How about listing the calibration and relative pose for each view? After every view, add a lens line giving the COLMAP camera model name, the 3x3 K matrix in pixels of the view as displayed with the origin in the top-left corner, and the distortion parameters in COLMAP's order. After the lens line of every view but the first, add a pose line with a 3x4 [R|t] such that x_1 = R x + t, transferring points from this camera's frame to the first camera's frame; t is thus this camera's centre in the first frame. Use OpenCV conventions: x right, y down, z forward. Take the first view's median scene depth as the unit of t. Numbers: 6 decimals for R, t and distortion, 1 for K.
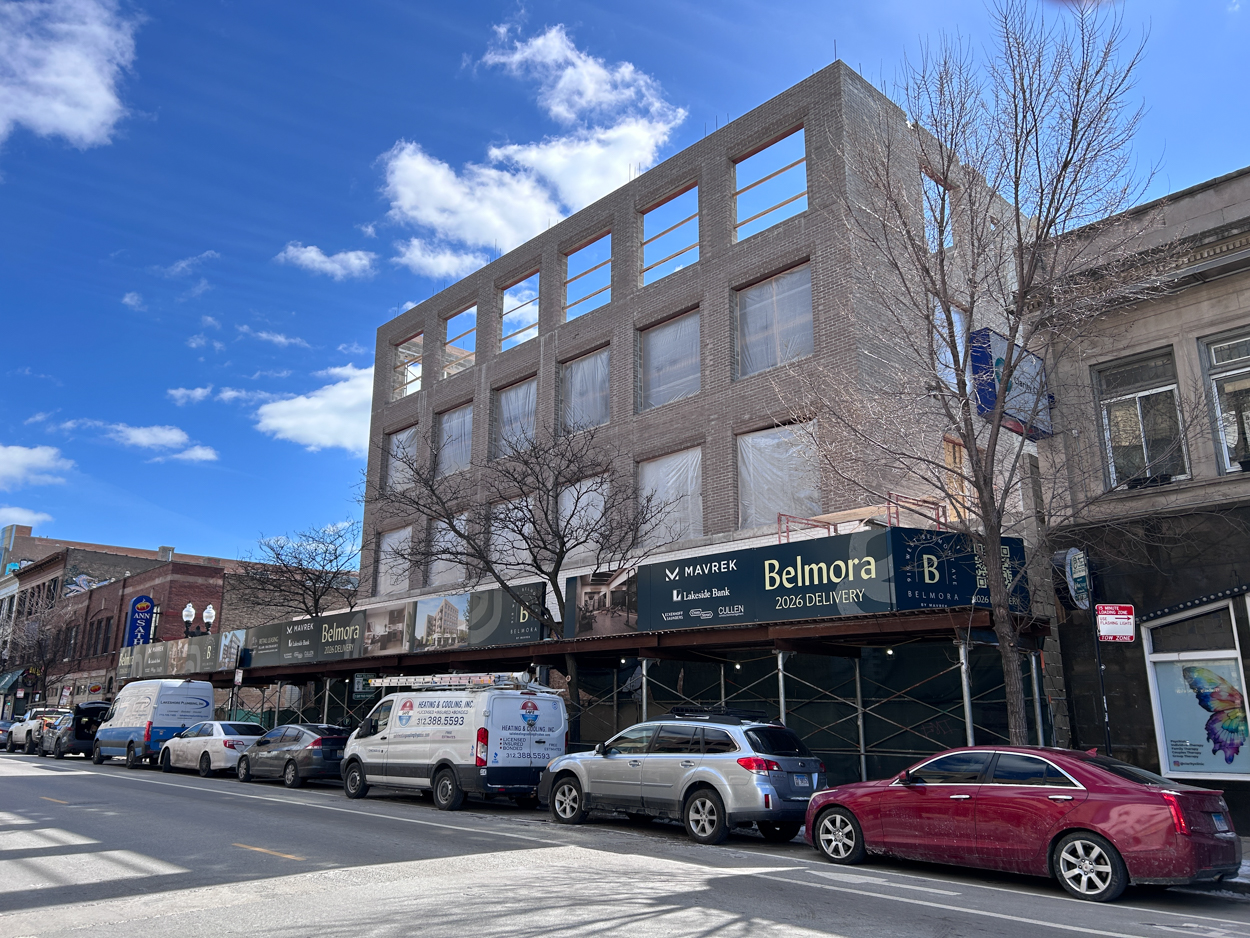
lens RADIAL K [[950.0, 0, 625.0], [0, 950.0, 469.0], [0, 0, 1]] dist [0.146786, -0.214618]
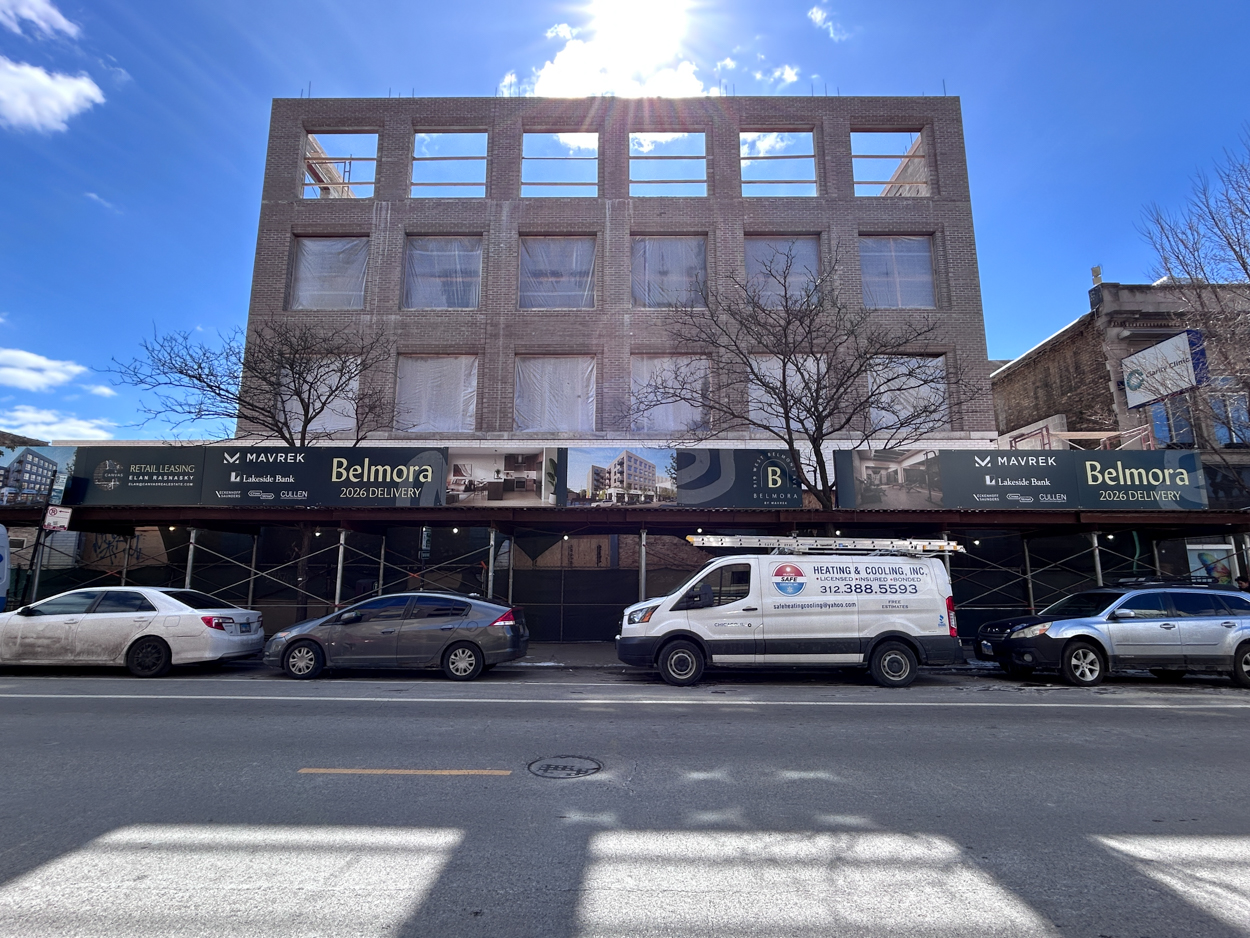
lens RADIAL K [[603.0, 0, 624.8], [0, 603.0, 486.7], [0, 0, 1]] dist [-0.002908, -0.000363]
pose [[0.679383, 0.110618, 0.725398, -0.580037], [-0.184245, 0.982618, 0.022715, 0.155982], [-0.710276, -0.149083, 0.687955, 0.622647]]
